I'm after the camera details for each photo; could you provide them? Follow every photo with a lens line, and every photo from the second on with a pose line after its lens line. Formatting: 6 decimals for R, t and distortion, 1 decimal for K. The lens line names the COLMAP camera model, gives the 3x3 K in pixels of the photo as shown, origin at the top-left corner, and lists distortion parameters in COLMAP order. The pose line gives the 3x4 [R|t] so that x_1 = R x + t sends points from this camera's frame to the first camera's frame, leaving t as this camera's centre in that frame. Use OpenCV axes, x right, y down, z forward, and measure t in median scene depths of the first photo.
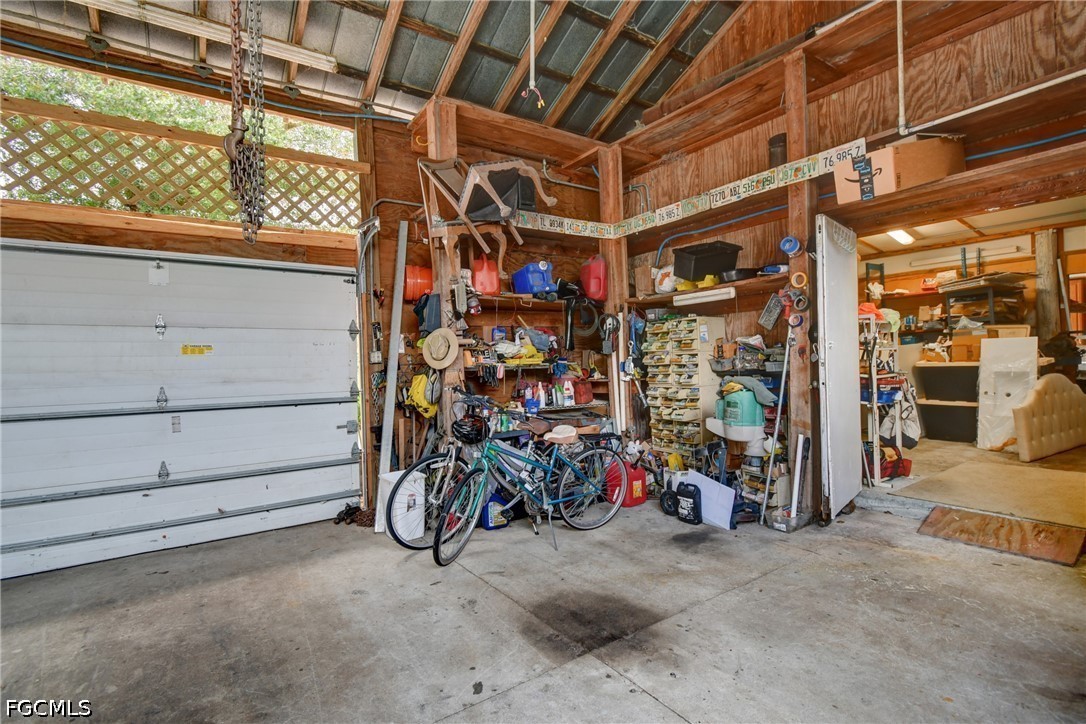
lens RADIAL K [[522.7, 0, 540.4], [0, 522.7, 362.6], [0, 0, 1]] dist [0.003787, -0.000748]
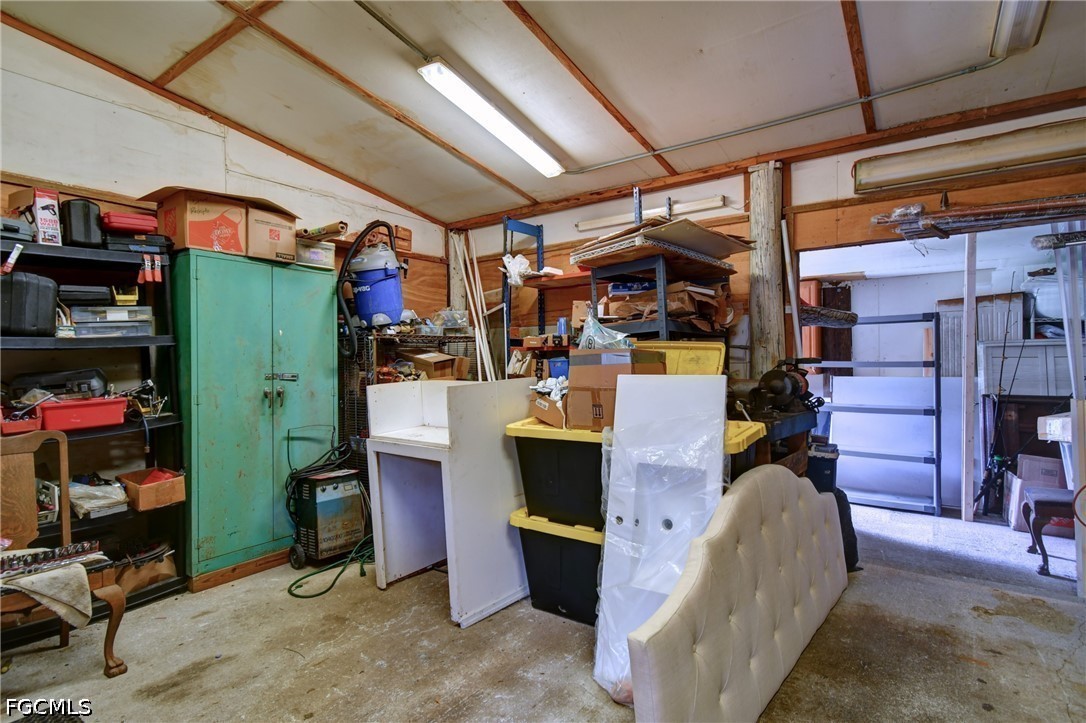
lens RADIAL K [[522.7, 0, 546.5], [0, 522.7, 360.5], [0, 0, 1]] dist [0.003787, -0.000748]
pose [[0.945899, 0.020995, 0.323780, 0.607432], [-0.016717, 0.999732, -0.015987, -0.044751], [-0.324029, 0.009709, 0.945997, 0.592337]]
